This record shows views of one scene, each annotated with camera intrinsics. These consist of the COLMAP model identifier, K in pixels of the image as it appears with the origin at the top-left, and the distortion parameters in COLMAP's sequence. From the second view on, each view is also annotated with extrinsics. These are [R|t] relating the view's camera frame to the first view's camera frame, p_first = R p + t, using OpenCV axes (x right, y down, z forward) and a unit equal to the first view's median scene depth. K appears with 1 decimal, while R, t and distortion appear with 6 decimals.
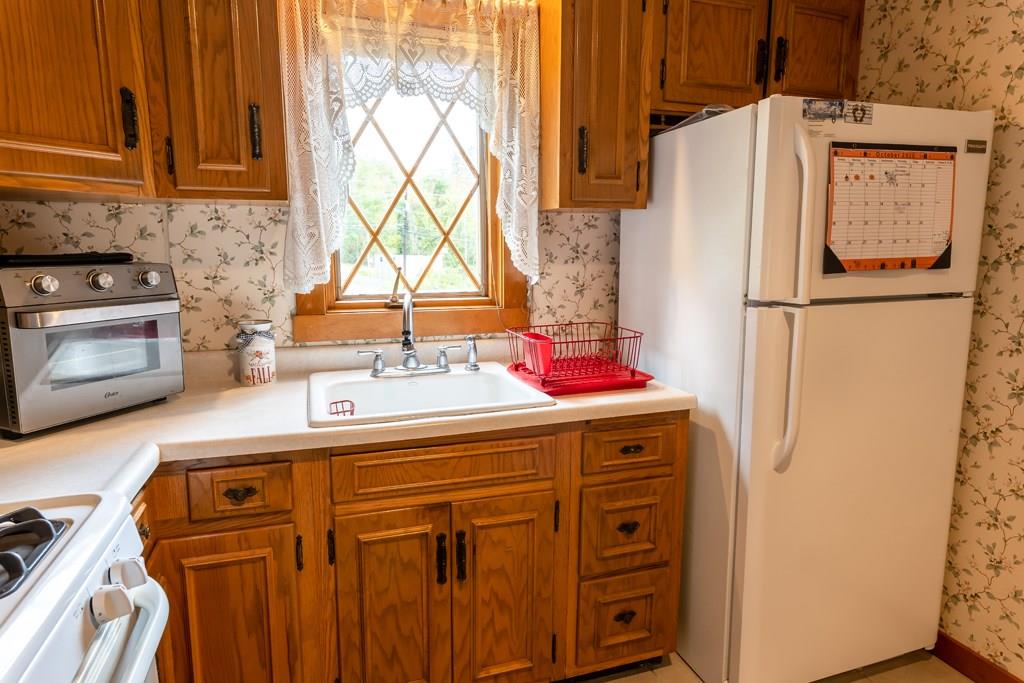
lens RADIAL K [[602.5, 0, 506.3], [0, 602.5, 341.3], [0, 0, 1]] dist [0.001266, -0.001527]
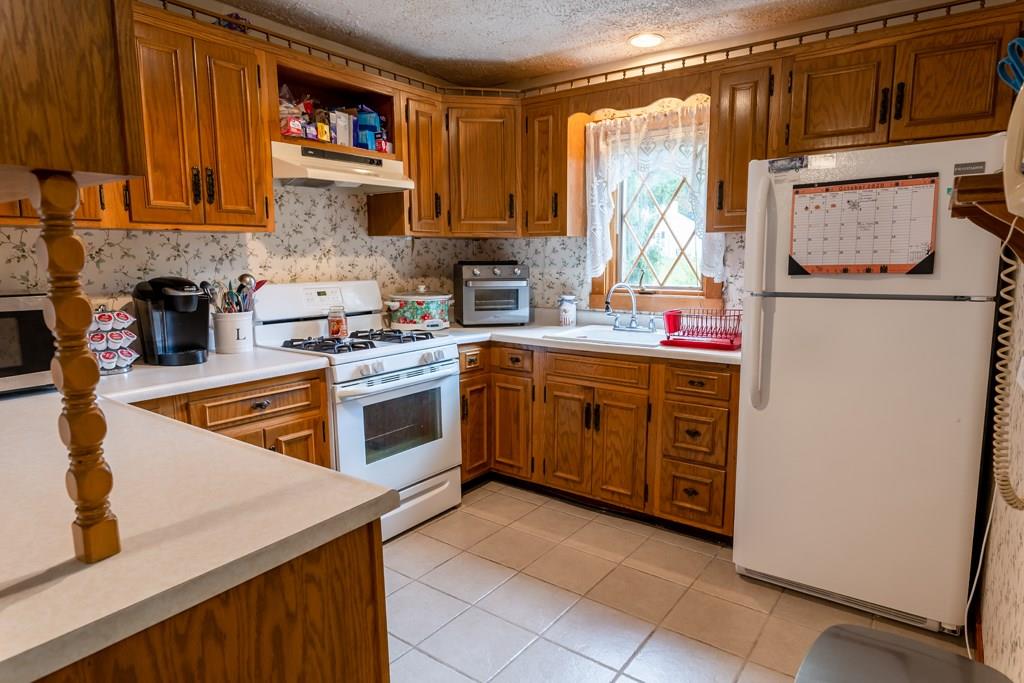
lens RADIAL K [[602.5, 0, 510.5], [0, 602.5, 341.2], [0, 0, 1]] dist [0.001266, -0.001527]
pose [[0.572789, 0.109169, -0.812400, 1.289753], [-0.126476, 0.990994, 0.043996, 0.064254], [0.809887, 0.077549, 0.581438, -0.359828]]
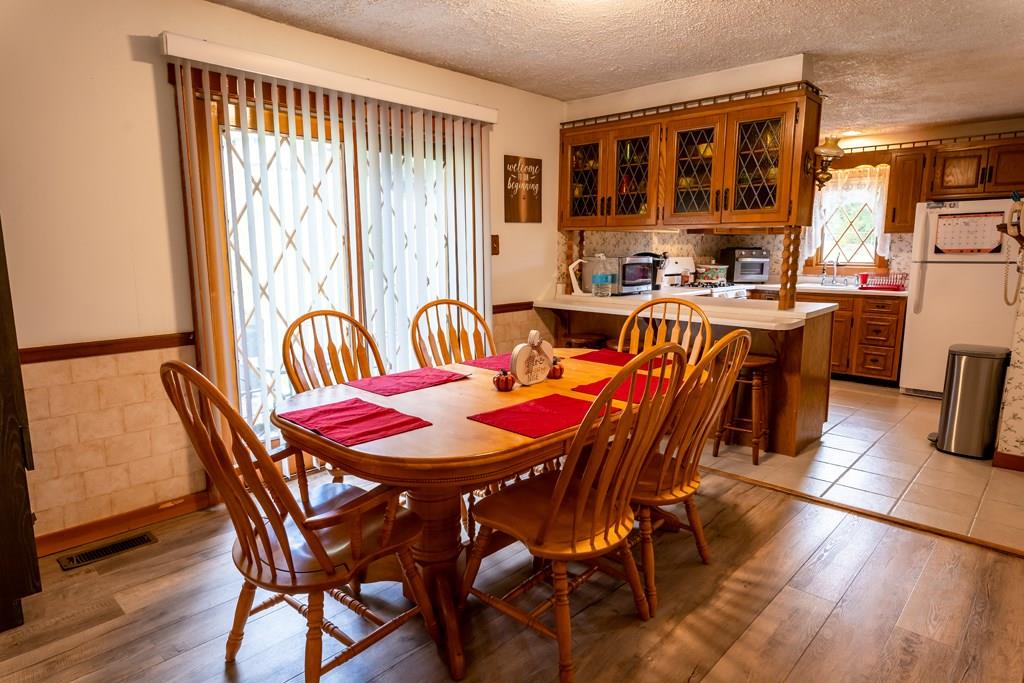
lens RADIAL K [[602.5, 0, 511.0], [0, 602.5, 342.3], [0, 0, 1]] dist [0.001266, -0.001527]
pose [[0.477367, 0.136963, -0.867964, 2.279425], [-0.142824, 0.986736, 0.077153, 0.432961], [0.867019, 0.087136, 0.490597, -2.521826]]
